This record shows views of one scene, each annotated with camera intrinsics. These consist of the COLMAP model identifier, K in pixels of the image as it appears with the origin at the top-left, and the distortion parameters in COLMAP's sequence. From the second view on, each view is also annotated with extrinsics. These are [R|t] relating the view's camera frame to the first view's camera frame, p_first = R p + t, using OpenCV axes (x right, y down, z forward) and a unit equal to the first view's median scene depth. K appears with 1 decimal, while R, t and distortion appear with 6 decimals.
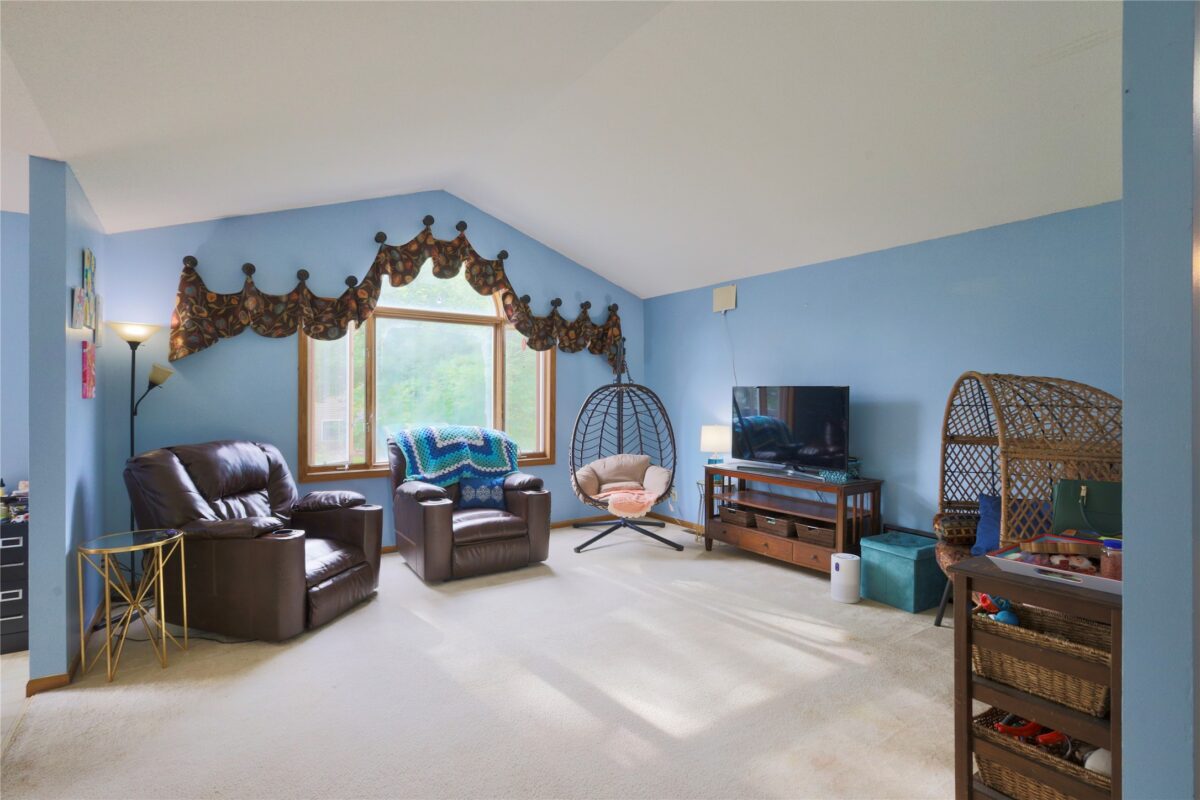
lens RADIAL K [[590.2, 0, 598.2], [0, 590.2, 398.6], [0, 0, 1]] dist [0.001220, 0.001329]
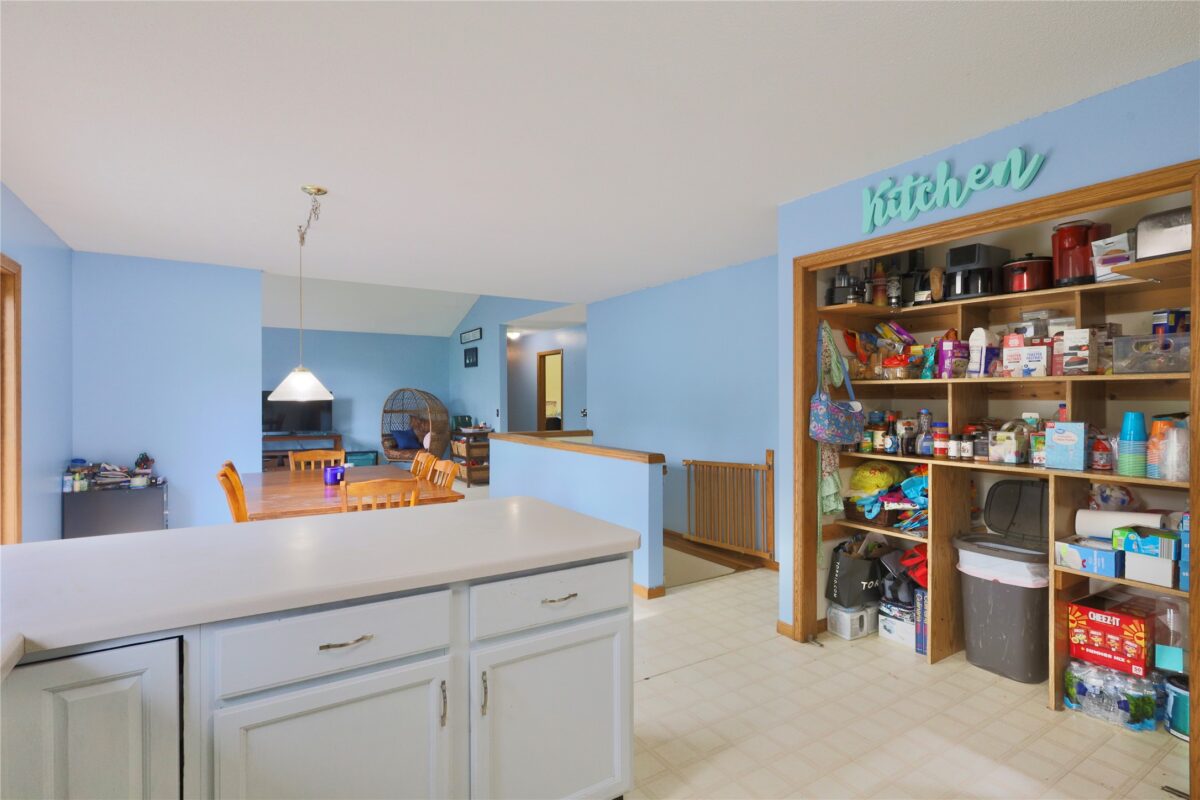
lens RADIAL K [[590.2, 0, 594.0], [0, 590.2, 398.8], [0, 0, 1]] dist [0.001220, 0.001329]
pose [[0.050502, -0.005370, 0.998710, -1.608927], [0.006198, 0.999968, 0.005063, 0.000649], [-0.998705, 0.005935, 0.050534, -0.092293]]
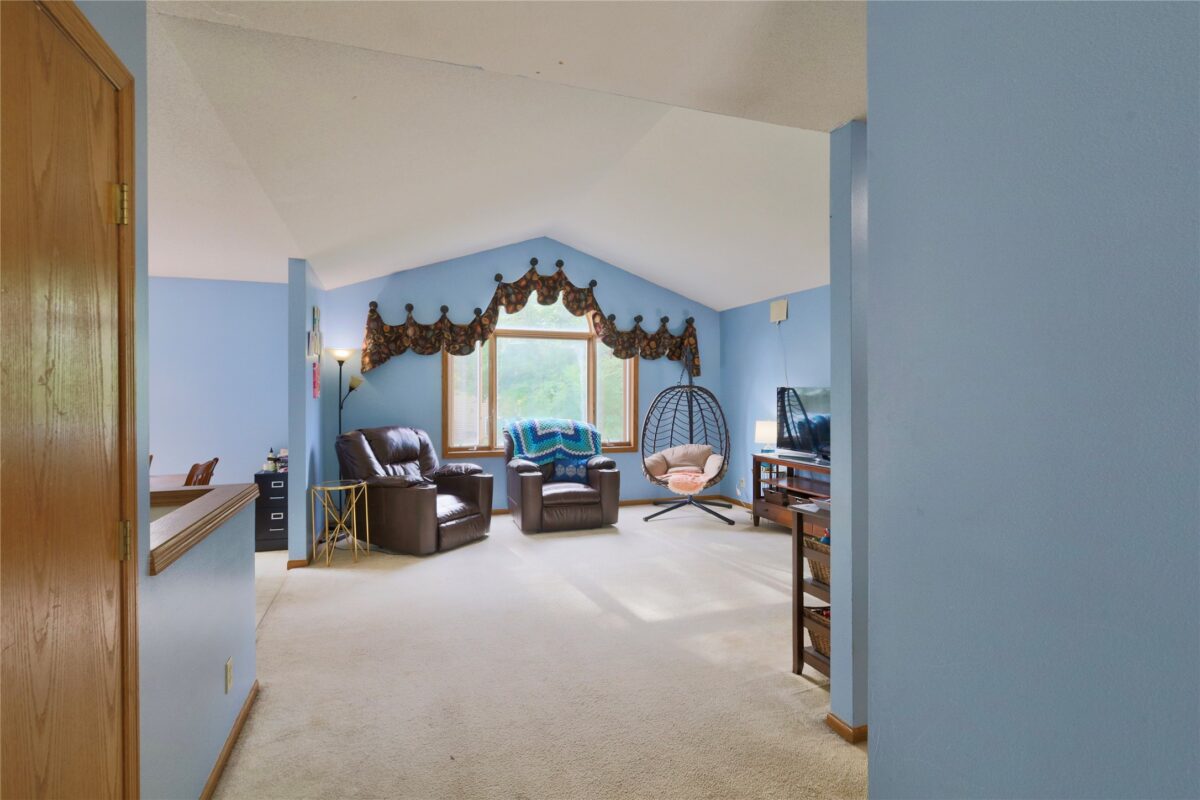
lens RADIAL K [[590.2, 0, 597.1], [0, 590.2, 397.0], [0, 0, 1]] dist [0.001220, 0.001329]
pose [[0.965870, -0.002420, -0.259017, 0.206018], [0.001643, 0.999993, -0.003218, 0.002607], [0.259023, 0.002683, 0.965867, -0.249793]]
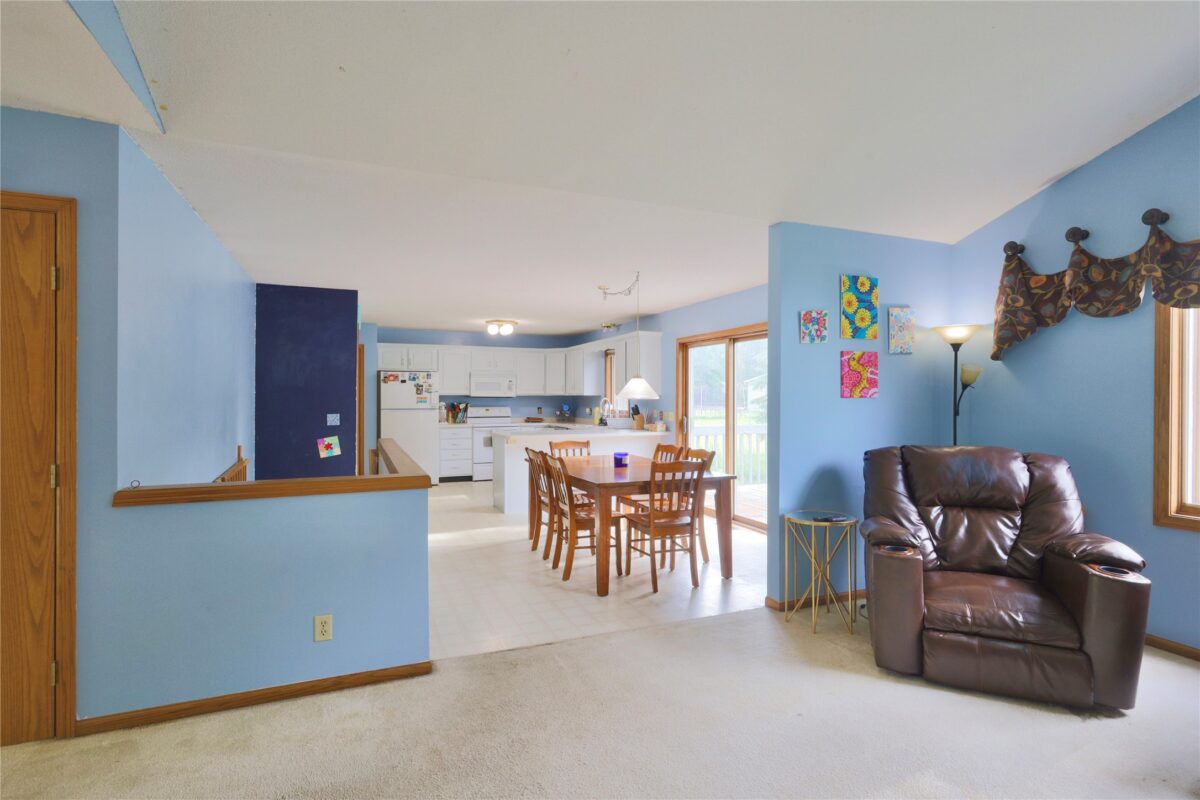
lens RADIAL K [[590.2, 0, 601.8], [0, 590.2, 399.5], [0, 0, 1]] dist [0.001220, 0.001329]
pose [[-0.209601, 0.000220, -0.977787, 0.291535], [-0.007827, 0.999968, 0.001903, 0.003037], [0.977756, 0.008052, -0.209593, 0.519932]]
